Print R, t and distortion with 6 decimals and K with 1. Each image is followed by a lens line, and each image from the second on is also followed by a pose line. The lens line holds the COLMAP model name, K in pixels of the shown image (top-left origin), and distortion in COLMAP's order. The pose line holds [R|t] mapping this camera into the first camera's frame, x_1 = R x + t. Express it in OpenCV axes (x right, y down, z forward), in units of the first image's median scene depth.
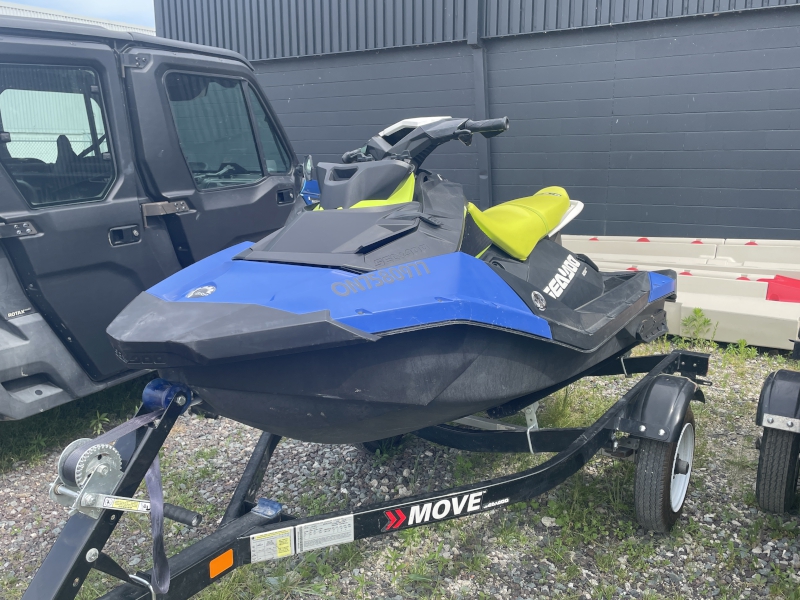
lens RADIAL K [[718.2, 0, 399.9], [0, 718.2, 300.8], [0, 0, 1]] dist [-0.006391, -0.012952]
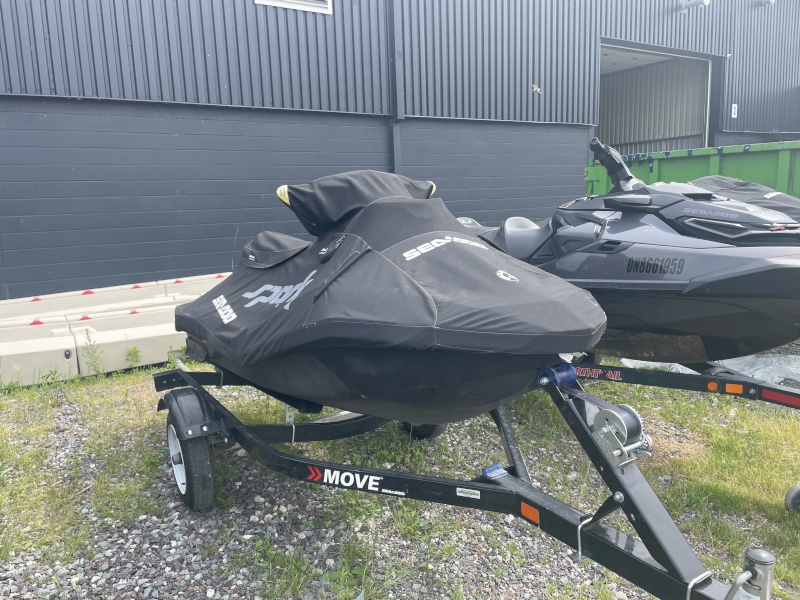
lens RADIAL K [[608.5, 0, 399.7], [0, 608.5, 299.5], [0, 0, 1]] dist [0.002519, -0.001557]
pose [[0.384522, -0.146215, 0.911463, -0.334718], [0.217109, 0.974004, 0.064655, -0.030904], [-0.897222, 0.173025, 0.406270, 0.188571]]
